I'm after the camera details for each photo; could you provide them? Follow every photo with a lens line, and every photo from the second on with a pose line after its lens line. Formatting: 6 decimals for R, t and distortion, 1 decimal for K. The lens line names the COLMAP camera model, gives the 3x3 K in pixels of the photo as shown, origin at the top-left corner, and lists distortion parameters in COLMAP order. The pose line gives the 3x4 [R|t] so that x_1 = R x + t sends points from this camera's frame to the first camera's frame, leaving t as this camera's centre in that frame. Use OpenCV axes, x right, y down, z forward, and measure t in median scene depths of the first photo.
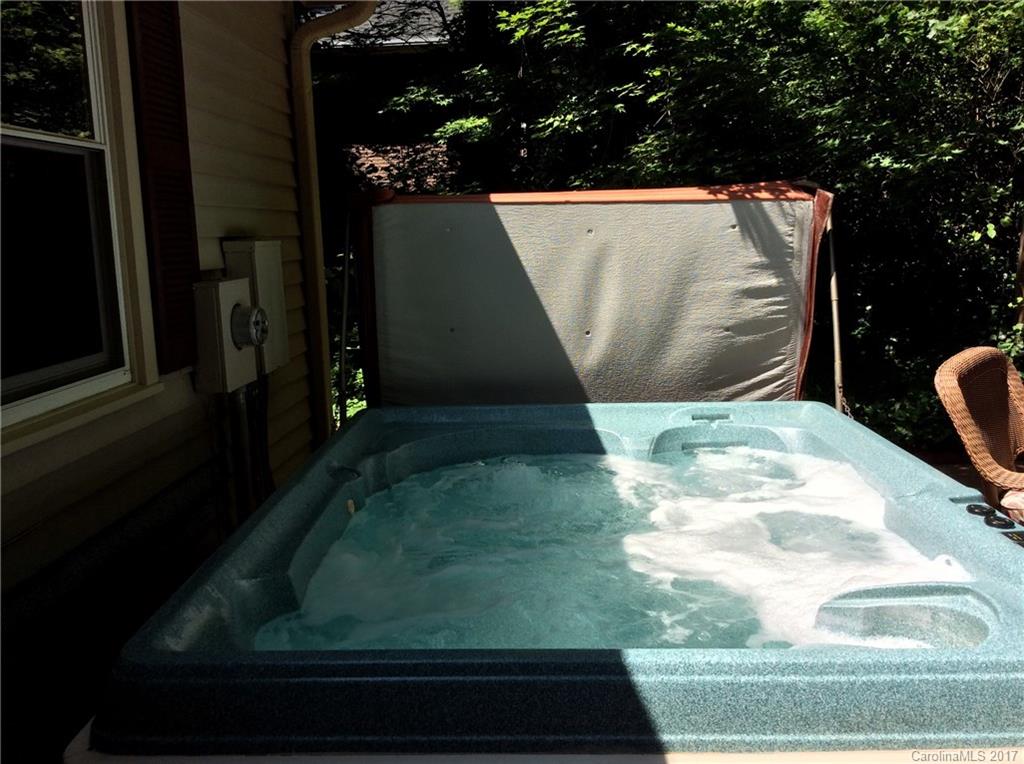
lens RADIAL K [[941.6, 0, 512.0], [0, 941.6, 382.0], [0, 0, 1]] dist [0.125510, -0.267539]
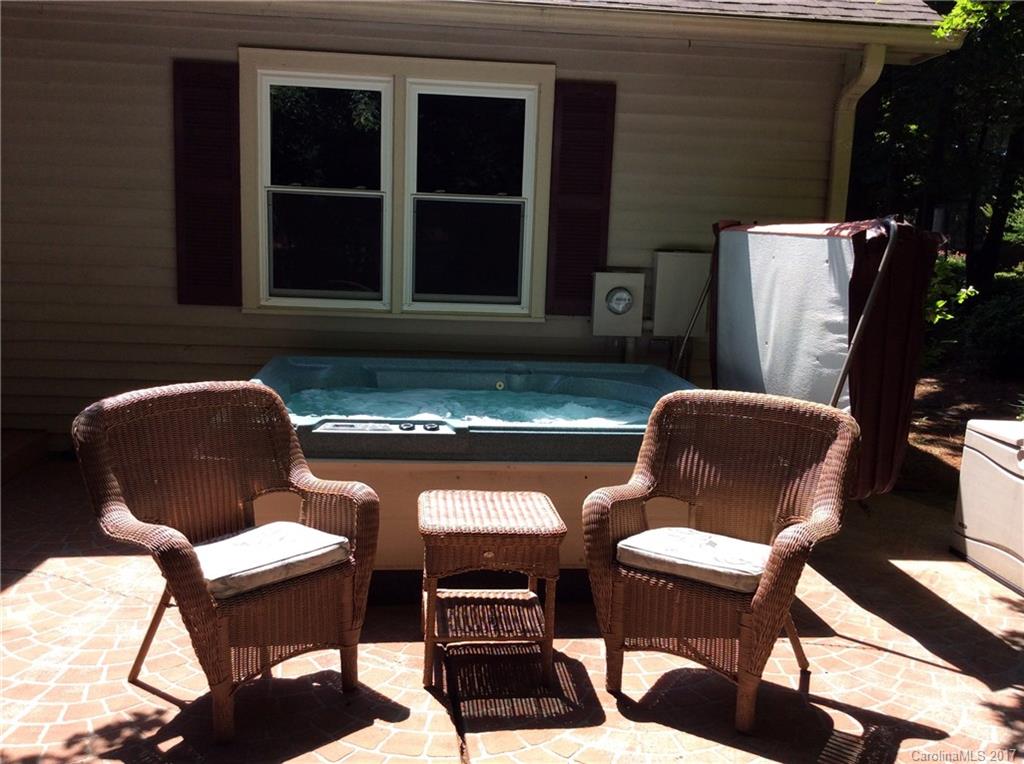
lens RADIAL K [[941.6, 0, 512.0], [0, 941.6, 382.0], [0, 0, 1]] dist [0.125510, -0.267539]
pose [[0.131624, 0.187057, -0.973491, 1.234713], [-0.194108, 0.967888, 0.159735, -0.135333], [0.972110, 0.167937, 0.163706, 0.512833]]
